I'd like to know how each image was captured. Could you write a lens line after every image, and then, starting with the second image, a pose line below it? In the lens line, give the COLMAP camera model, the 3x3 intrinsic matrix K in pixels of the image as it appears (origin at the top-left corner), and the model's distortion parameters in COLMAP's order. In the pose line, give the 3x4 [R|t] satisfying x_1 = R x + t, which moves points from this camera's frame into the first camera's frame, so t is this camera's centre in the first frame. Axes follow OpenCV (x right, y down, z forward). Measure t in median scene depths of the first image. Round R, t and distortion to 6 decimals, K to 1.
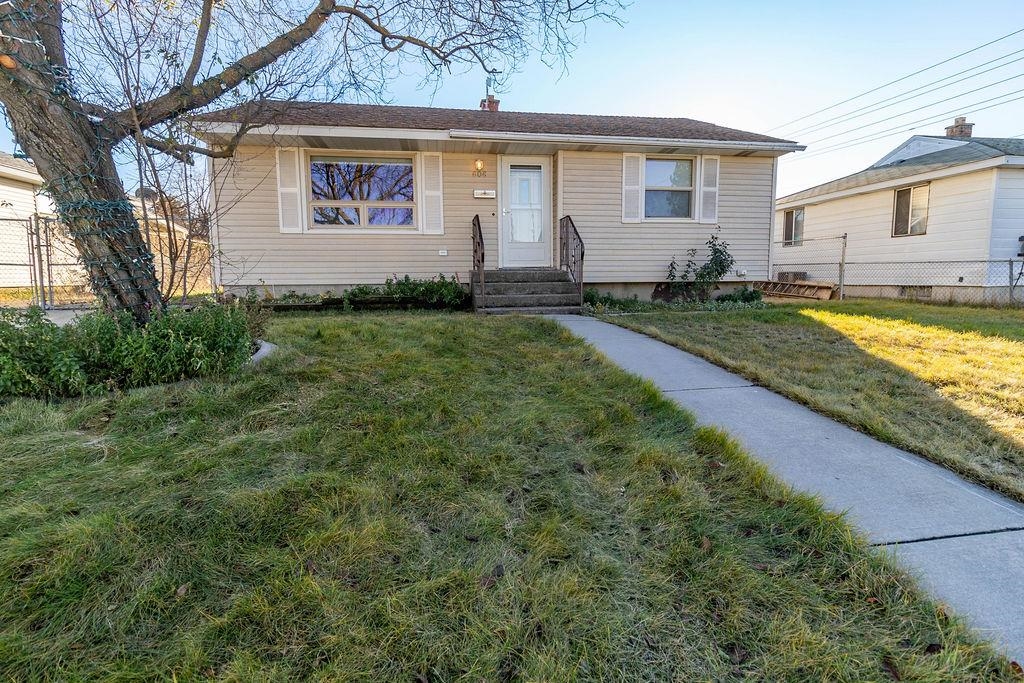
lens RADIAL K [[511.5, 0, 524.8], [0, 511.5, 338.8], [0, 0, 1]] dist [0.000561, 0.000375]
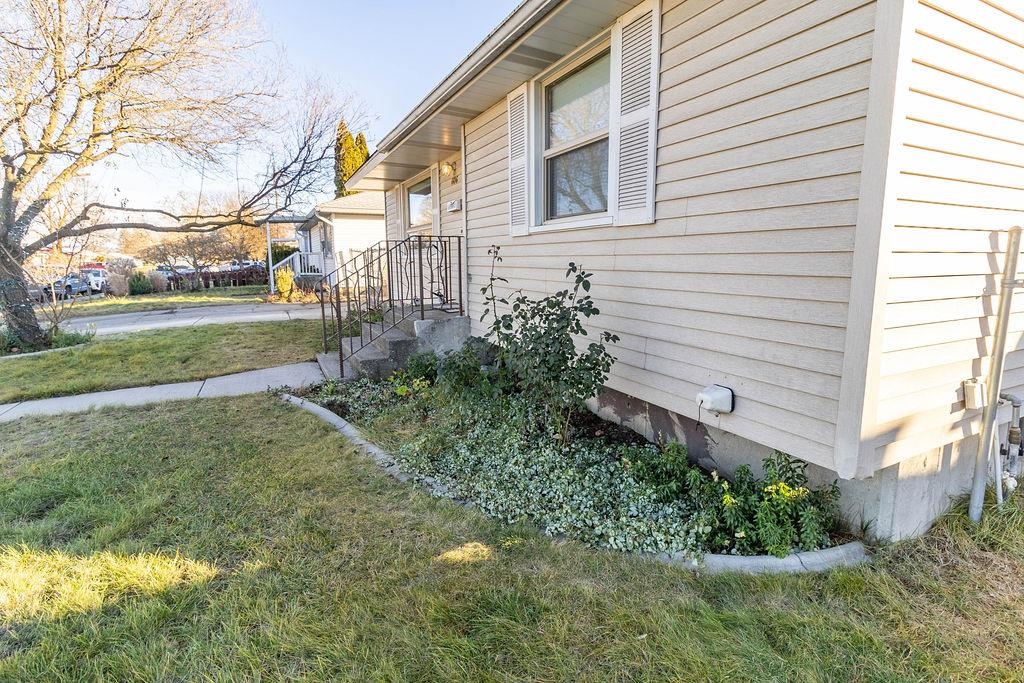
lens RADIAL K [[500.5, 0, 512.0], [0, 500.5, 341.5], [0, 0, 1]] dist [-0.000113, -0.000104]
pose [[0.293409, 0.160893, -0.942351, 0.683639], [-0.122119, 0.983968, 0.129976, -0.193904], [0.948155, 0.076943, 0.308353, 0.880015]]
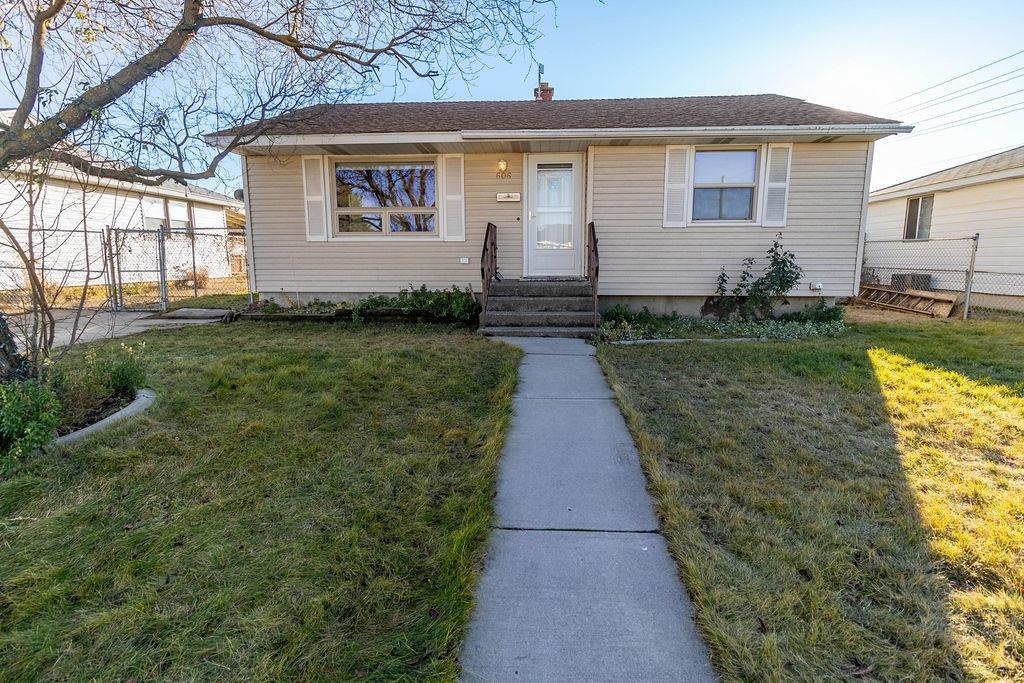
lens RADIAL K [[500.5, 0, 512.0], [0, 500.5, 341.5], [0, 0, 1]] dist [-0.000113, -0.000104]
pose [[0.973218, 0.045275, -0.225381, 0.144060], [-0.035074, 0.998180, 0.049066, -0.067469], [0.227193, -0.039847, 0.973034, 0.111728]]
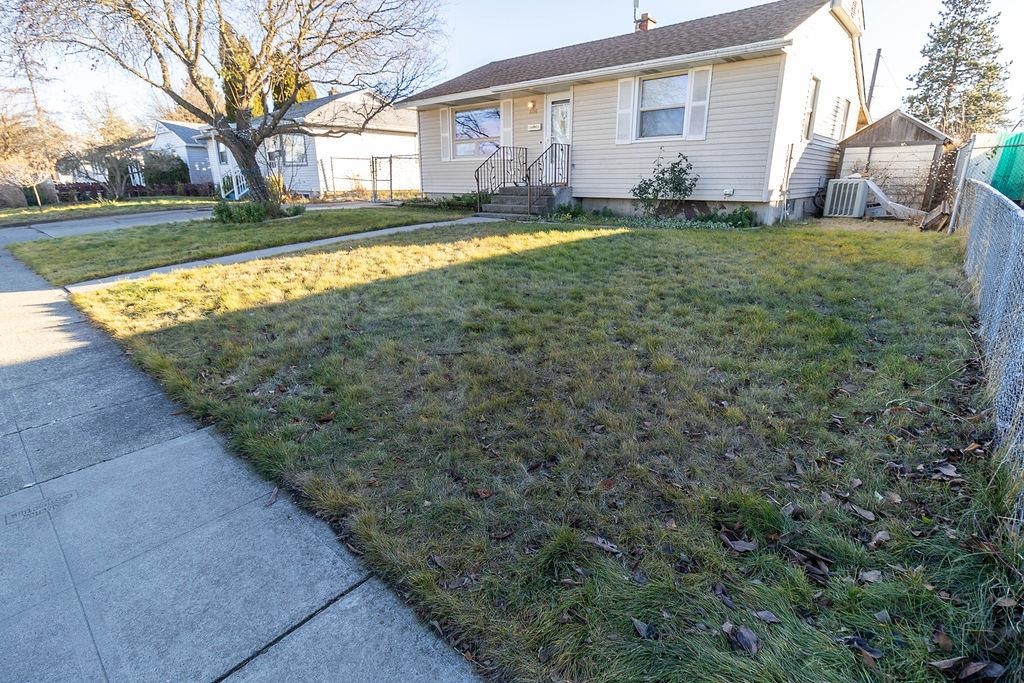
lens RADIAL K [[500.5, 0, 512.0], [0, 500.5, 341.5], [0, 0, 1]] dist [-0.000113, -0.000104]
pose [[0.619876, 0.245896, -0.745177, 1.013503], [-0.107550, 0.967295, 0.229726, -0.032519], [0.777295, -0.062258, 0.626048, 0.089859]]
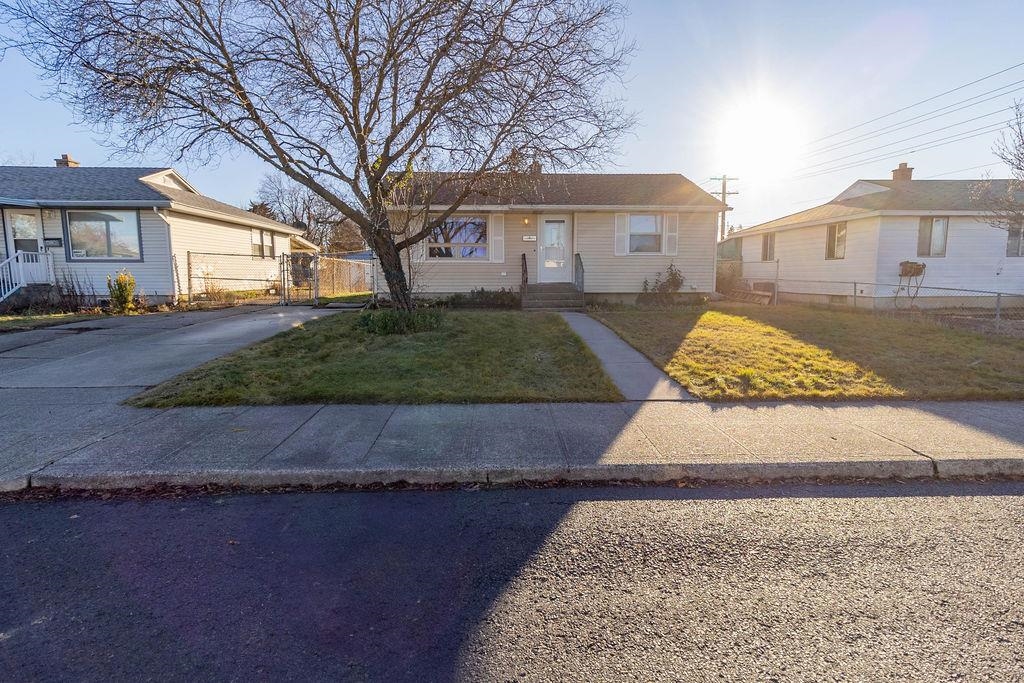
lens RADIAL K [[511.5, 0, 524.8], [0, 511.5, 338.8], [0, 0, 1]] dist [0.000561, 0.000375]
pose [[0.994882, 0.019185, -0.099201, 0.076100], [-0.018647, 0.999806, 0.006340, 0.029660], [0.099303, -0.004457, 0.995047, -0.641872]]
